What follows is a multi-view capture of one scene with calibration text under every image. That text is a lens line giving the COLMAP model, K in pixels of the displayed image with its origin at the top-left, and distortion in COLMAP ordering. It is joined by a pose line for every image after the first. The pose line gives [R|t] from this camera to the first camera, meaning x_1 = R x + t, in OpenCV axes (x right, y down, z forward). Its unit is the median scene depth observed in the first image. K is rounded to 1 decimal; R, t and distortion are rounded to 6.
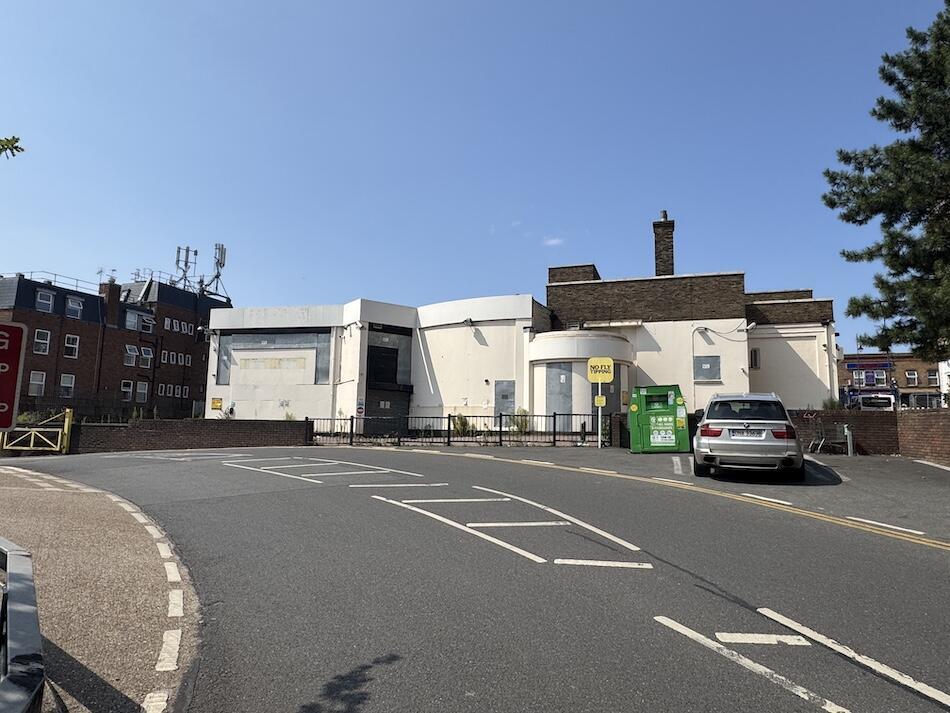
lens RADIAL K [[581.3, 0, 475.0], [0, 581.3, 356.5], [0, 0, 1]] dist [0.001640, 0.000287]
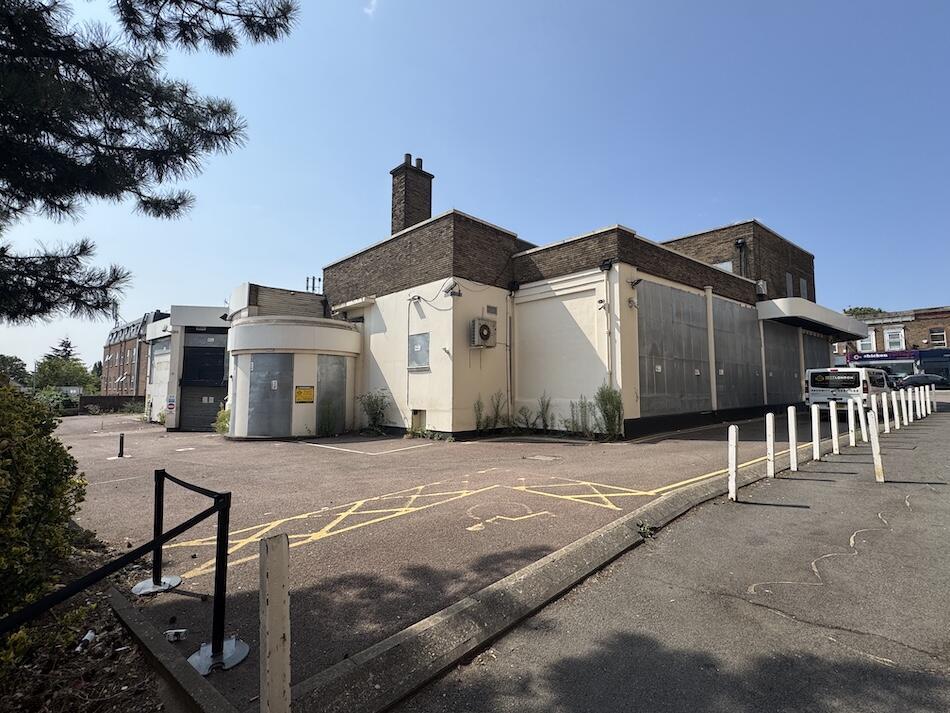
lens RADIAL K [[435.2, 0, 475.0], [0, 435.2, 356.5], [0, 0, 1]] dist [-0.000871, -0.000040]
pose [[0.895491, -0.054015, -0.441789, 0.675943], [0.069753, 0.997375, 0.019443, 0.021328], [0.439579, -0.048227, 0.896908, 0.505565]]
